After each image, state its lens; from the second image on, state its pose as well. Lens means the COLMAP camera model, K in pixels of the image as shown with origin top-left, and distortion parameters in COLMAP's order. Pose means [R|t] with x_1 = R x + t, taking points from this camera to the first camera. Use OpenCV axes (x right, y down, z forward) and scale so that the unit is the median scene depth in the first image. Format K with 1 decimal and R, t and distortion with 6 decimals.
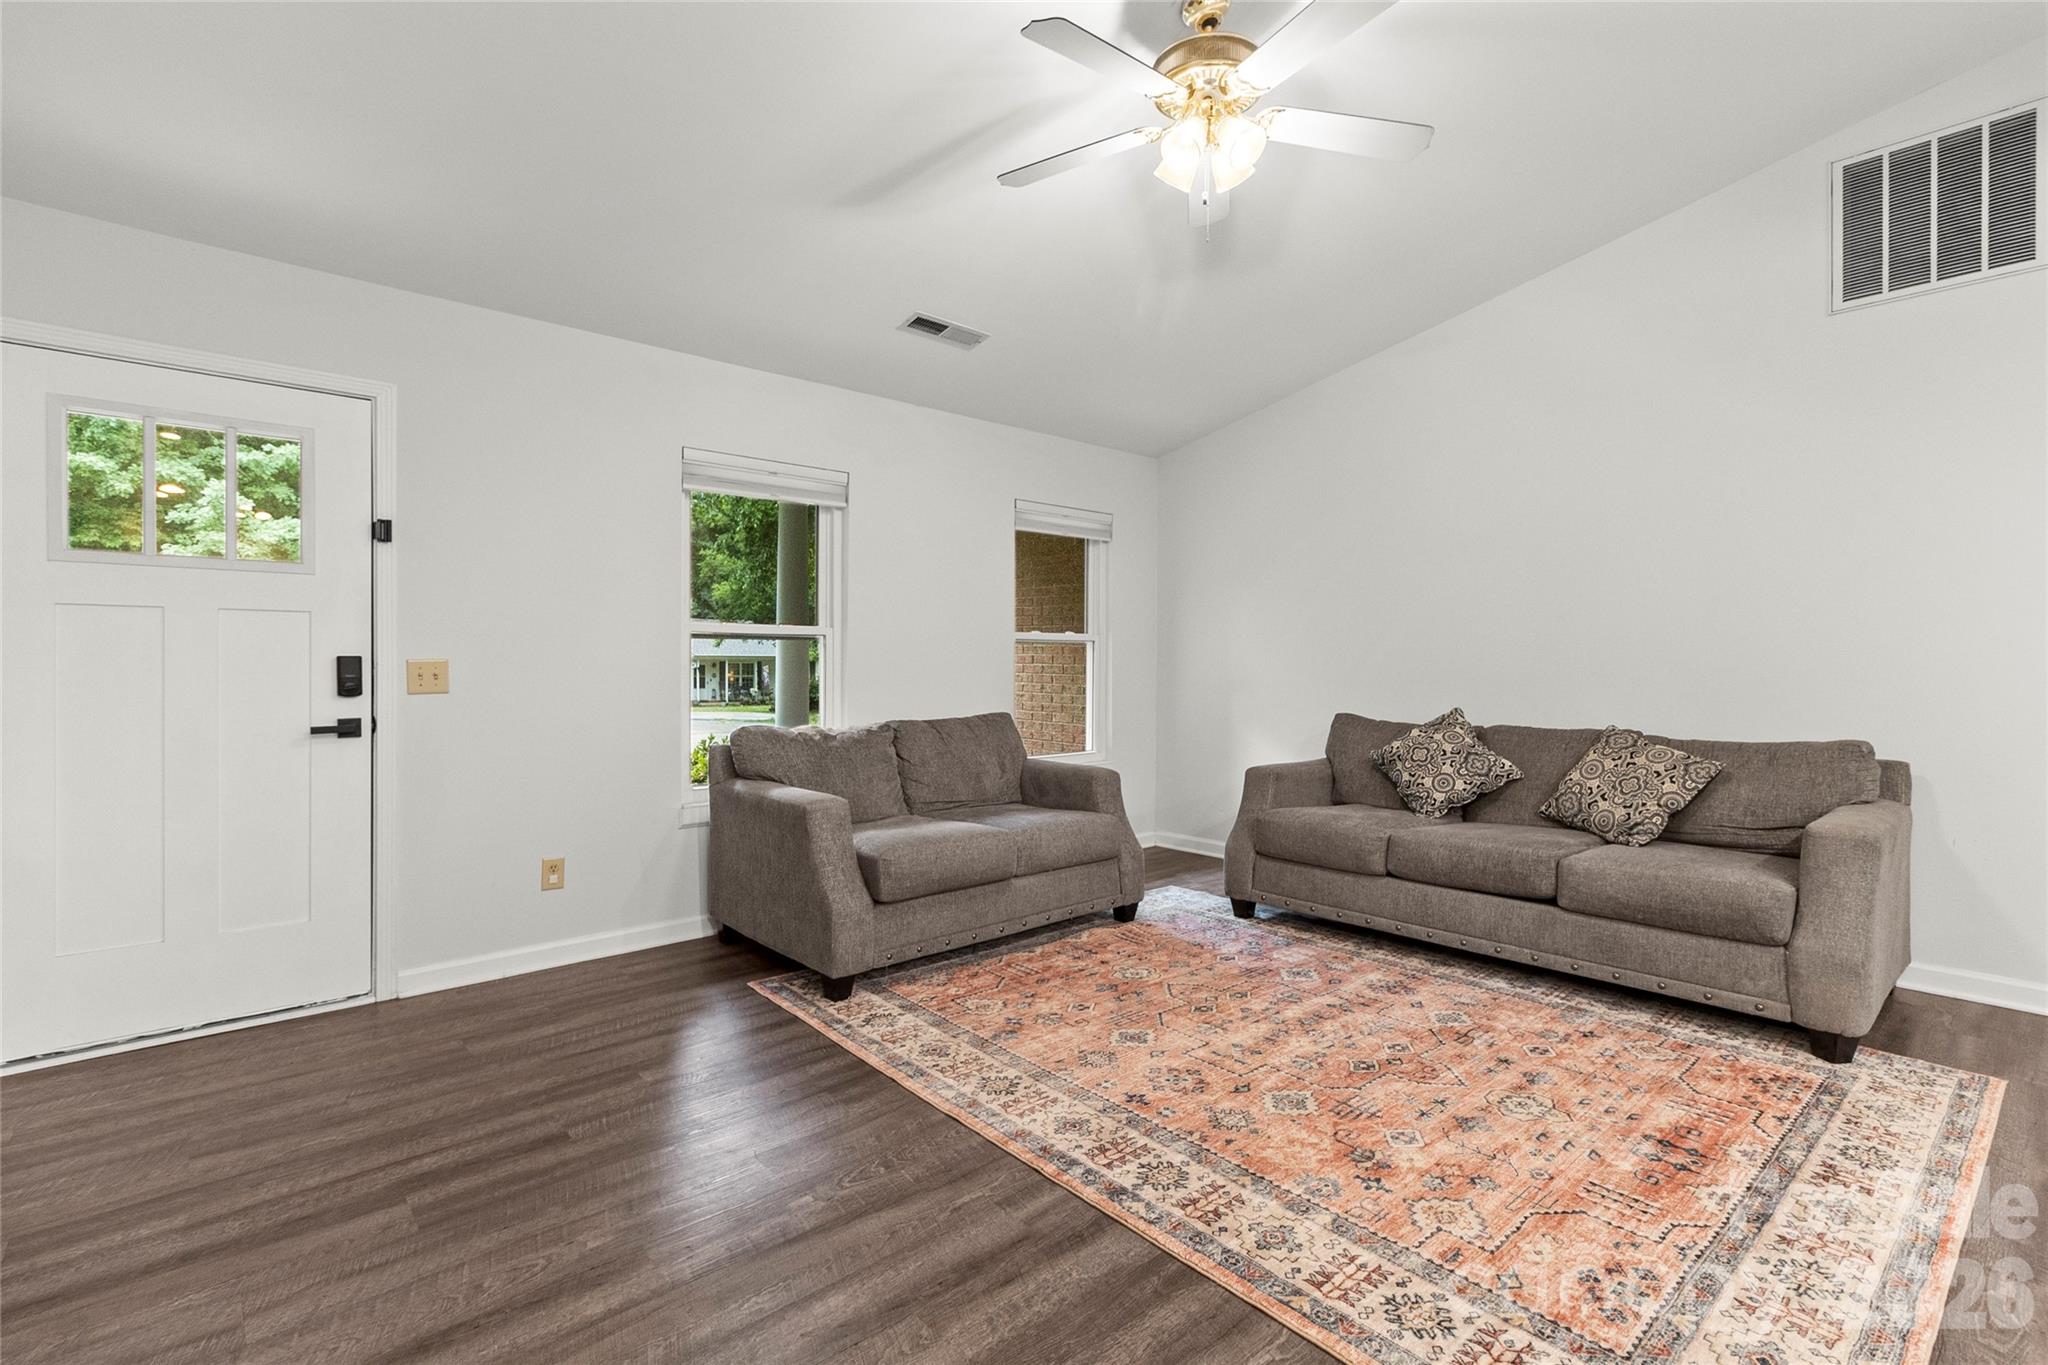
lens RADIAL K [[935.4, 0, 1035.4], [0, 935.4, 672.9], [0, 0, 1]] dist [0.004472, -0.000396]
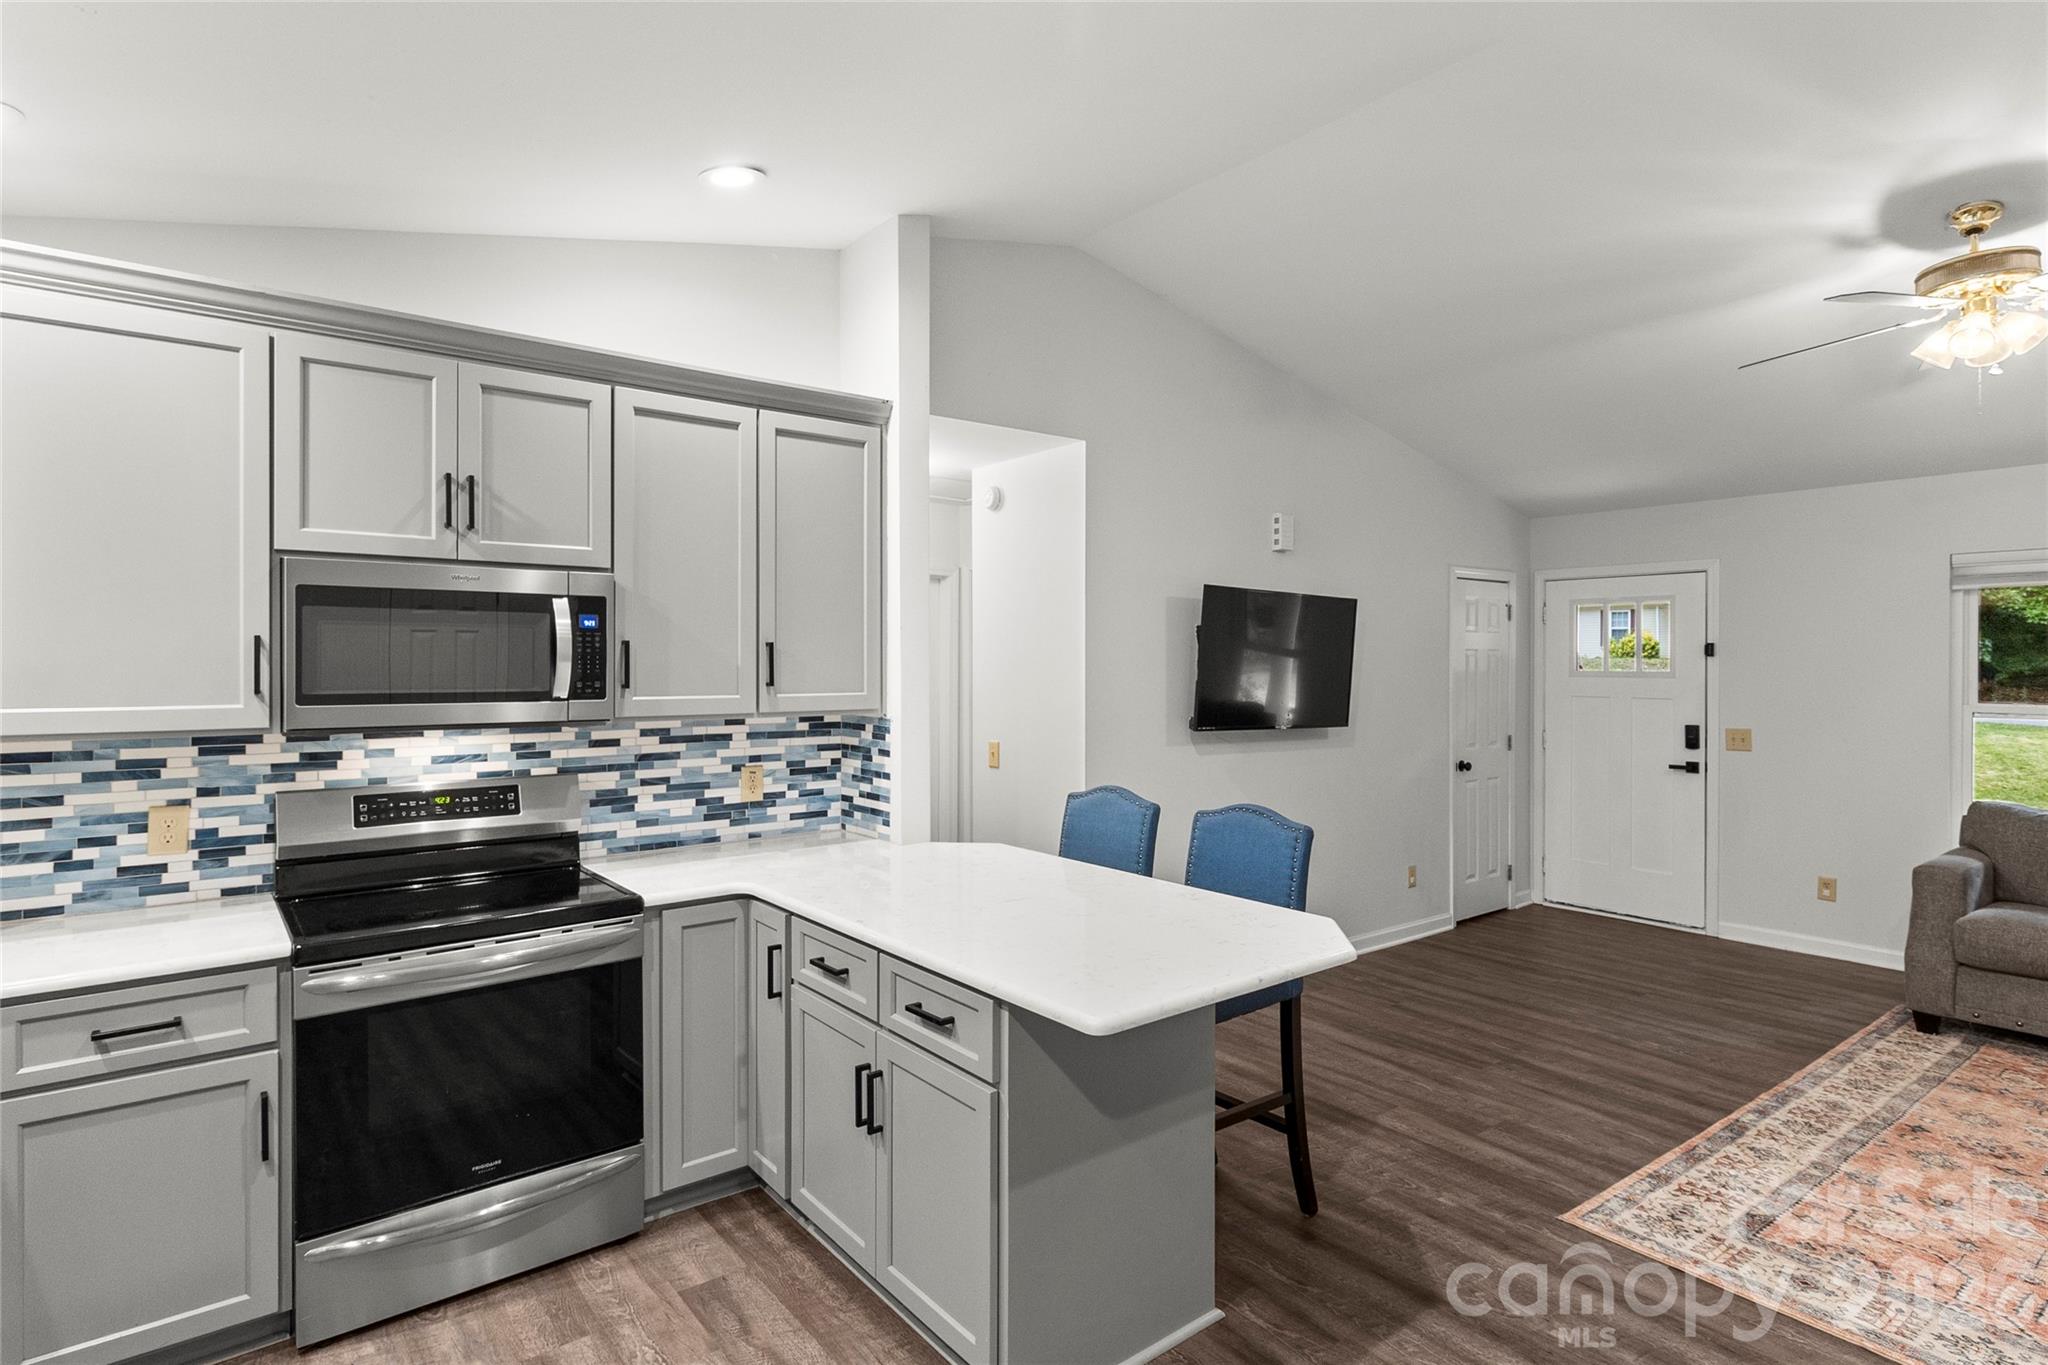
lens RADIAL K [[1057.5, 0, 1038.6], [0, 1057.5, 662.7], [0, 0, 1]] dist [0.005514, -0.002588]
pose [[-0.069891, -0.002611, -0.997551, 1.317263], [-0.011361, 0.999934, -0.001821, -0.118566], [0.997490, 0.011206, -0.069916, -0.051871]]
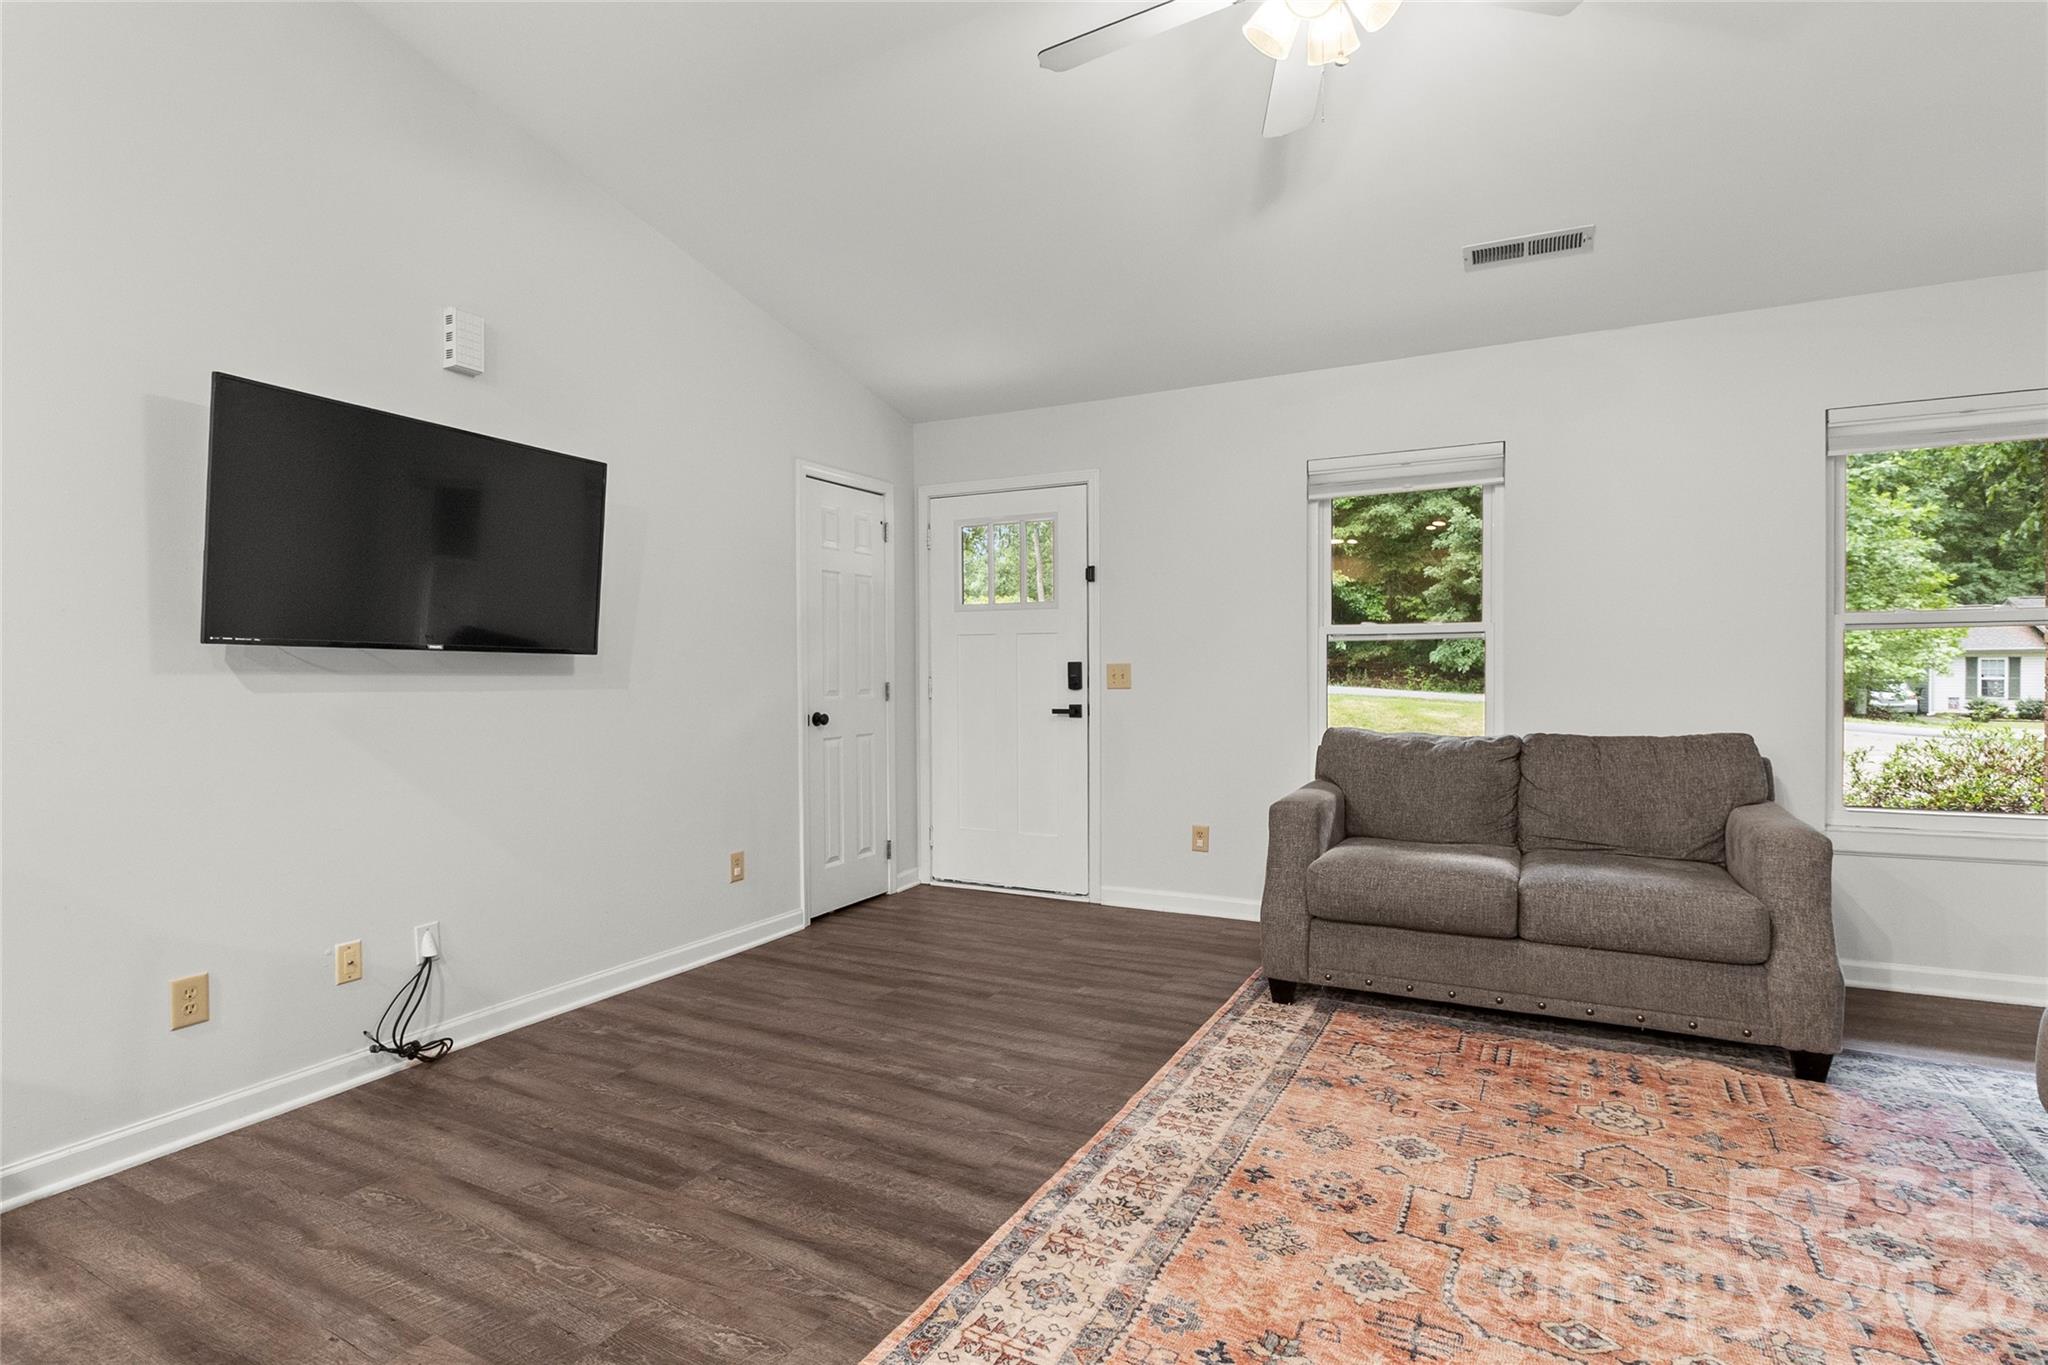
lens RADIAL K [[996.6, 0, 1042.6], [0, 996.6, 678.1], [0, 0, 1]] dist [-0.003300, -0.001693]
pose [[0.358021, 0.007266, -0.933685, 0.734854], [-0.002495, 0.999974, 0.006825, -0.003226], [0.933710, -0.000115, 0.358030, 0.409133]]
